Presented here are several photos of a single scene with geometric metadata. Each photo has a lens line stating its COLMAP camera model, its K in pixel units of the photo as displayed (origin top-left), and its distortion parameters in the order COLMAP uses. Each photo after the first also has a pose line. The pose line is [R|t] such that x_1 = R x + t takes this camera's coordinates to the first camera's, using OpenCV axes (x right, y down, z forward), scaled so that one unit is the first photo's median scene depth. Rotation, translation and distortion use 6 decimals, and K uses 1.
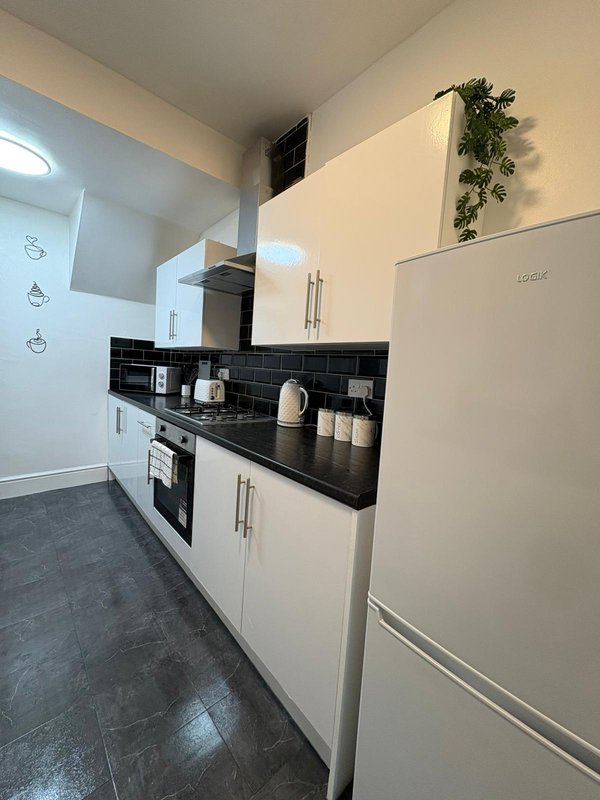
lens RADIAL K [[318.0, 0, 300.0], [0, 318.0, 400.0], [0, 0, 1]] dist [-0.000180, -0.000128]
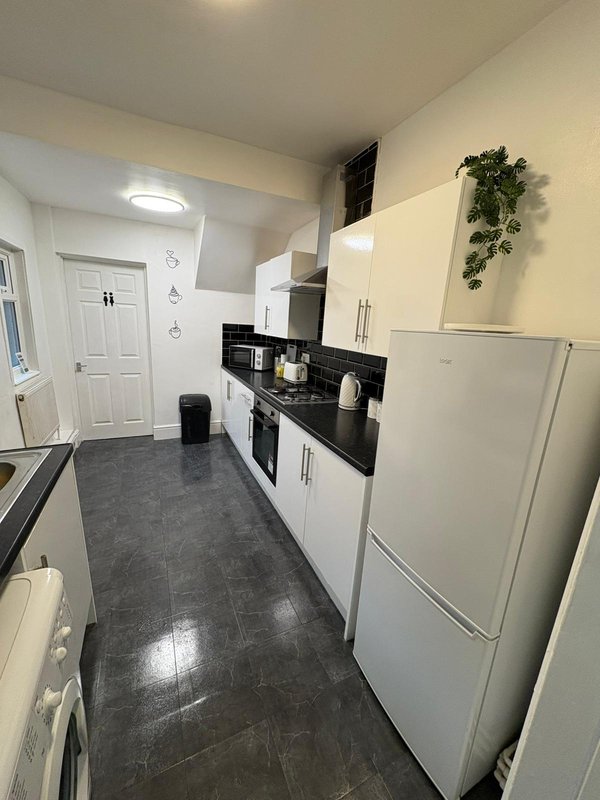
lens RADIAL K [[318.0, 0, 300.0], [0, 318.0, 400.0], [0, 0, 1]] dist [-0.000180, -0.000128]
pose [[0.958041, 0.060541, -0.280165, 0.141293], [-0.025082, 0.991397, 0.128462, -0.116899], [0.285532, -0.116045, 0.951317, -0.289333]]
